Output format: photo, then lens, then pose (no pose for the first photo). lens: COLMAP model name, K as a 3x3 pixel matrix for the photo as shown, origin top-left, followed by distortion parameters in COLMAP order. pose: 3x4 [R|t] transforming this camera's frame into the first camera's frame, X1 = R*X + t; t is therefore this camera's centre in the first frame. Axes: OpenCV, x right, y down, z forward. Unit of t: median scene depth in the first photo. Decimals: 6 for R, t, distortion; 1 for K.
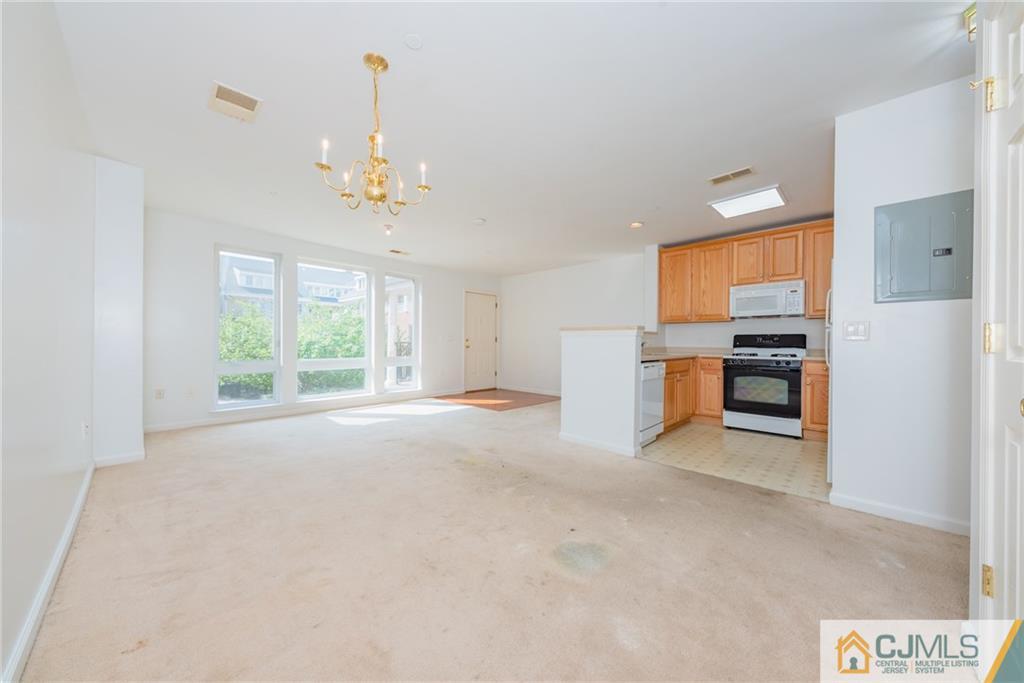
lens RADIAL K [[349.4, 0, 505.4], [0, 349.4, 339.9], [0, 0, 1]] dist [0.000152, -0.000056]
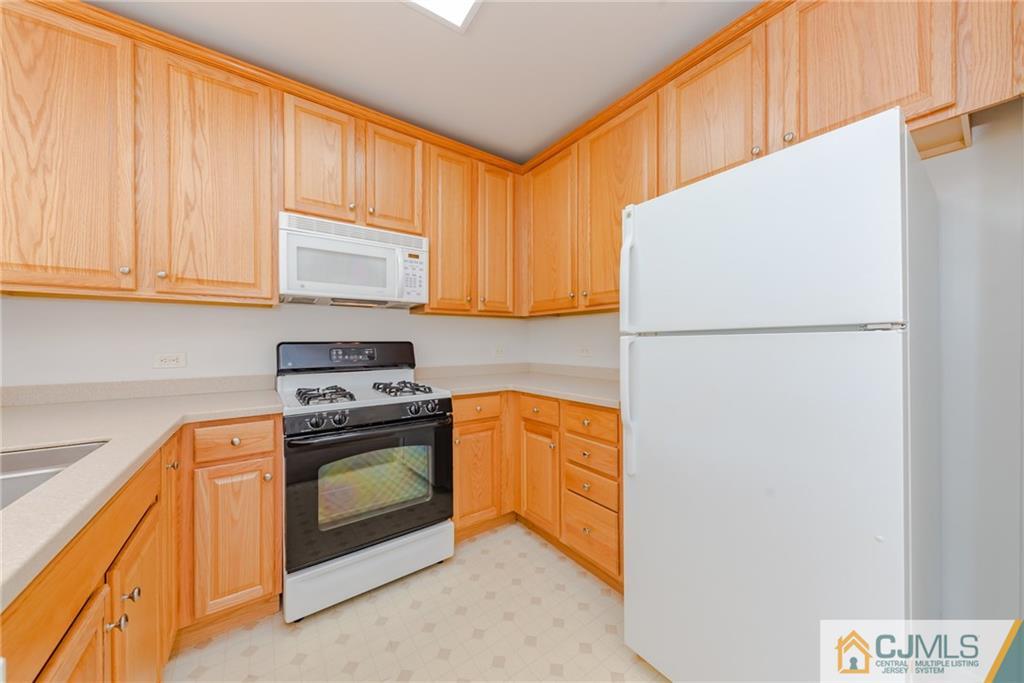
lens RADIAL K [[343.0, 0, 510.9], [0, 343.0, 346.4], [0, 0, 1]] dist [0.001573, -0.001655]
pose [[0.169072, -0.019913, 0.985403, 0.341459], [-0.000909, 0.999792, 0.020360, -0.019345], [-0.985603, -0.004338, 0.169019, 0.726405]]
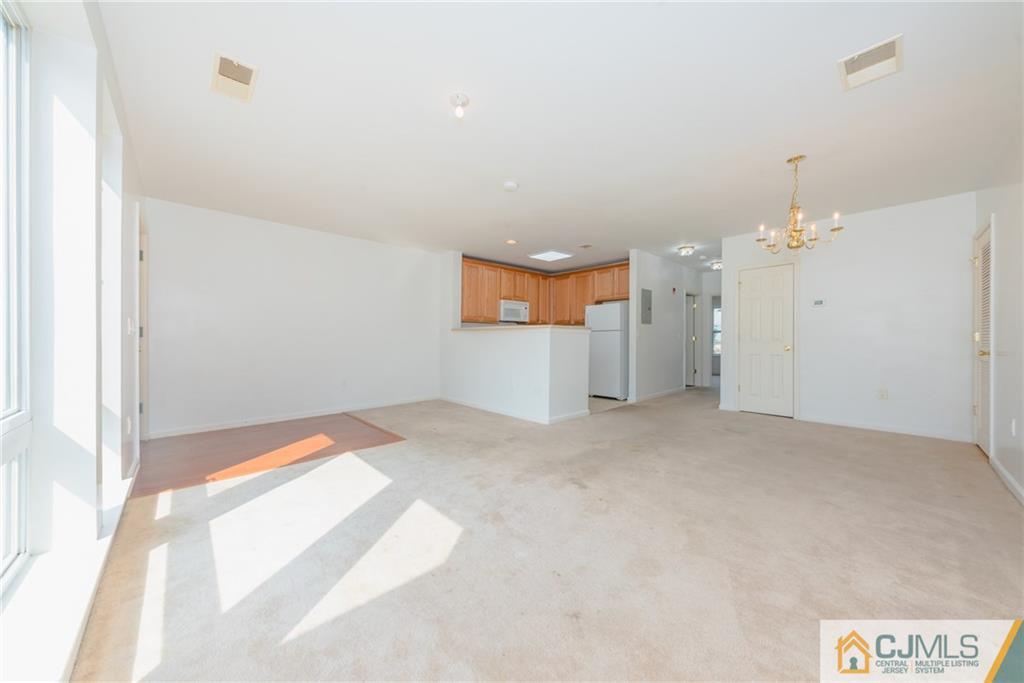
lens RADIAL K [[349.4, 0, 505.4], [0, 349.4, 339.9], [0, 0, 1]] dist [0.000152, -0.000056]
pose [[0.056338, -0.004265, 0.998403, -0.837187], [-0.008720, 0.999951, 0.004763, 0.008792], [-0.998374, -0.008974, 0.056298, 0.932133]]
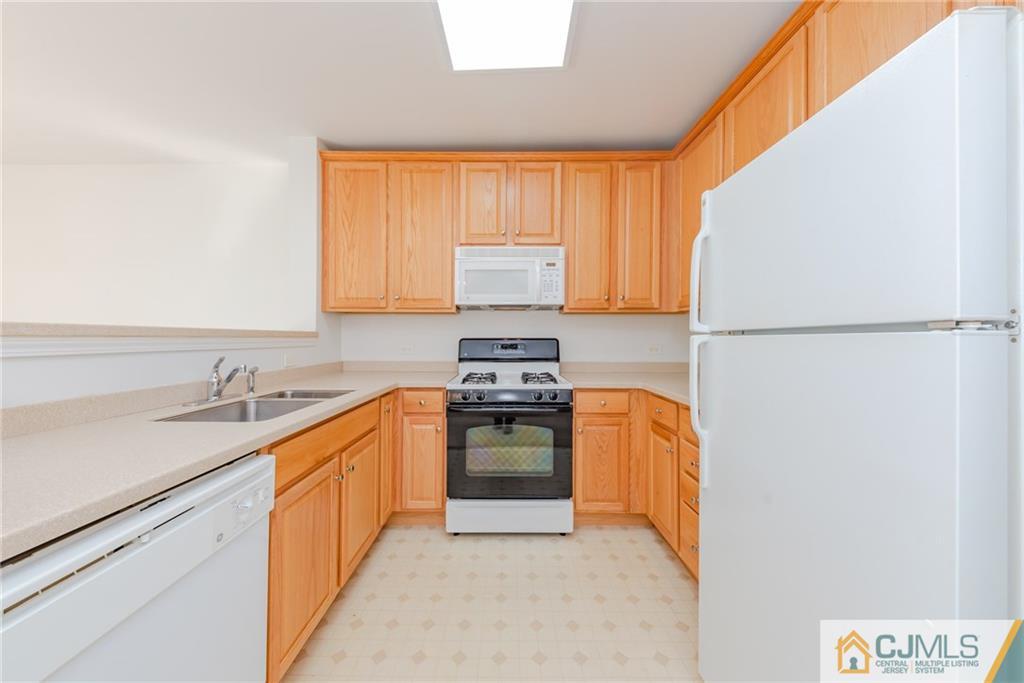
lens RADIAL K [[349.4, 0, 505.4], [0, 349.4, 339.9], [0, 0, 1]] dist [0.000152, -0.000056]
pose [[0.718352, -0.009795, 0.695611, 0.346467], [-0.001150, 0.999883, 0.015267, -0.022427], [-0.695679, -0.011767, 0.718257, 0.594335]]
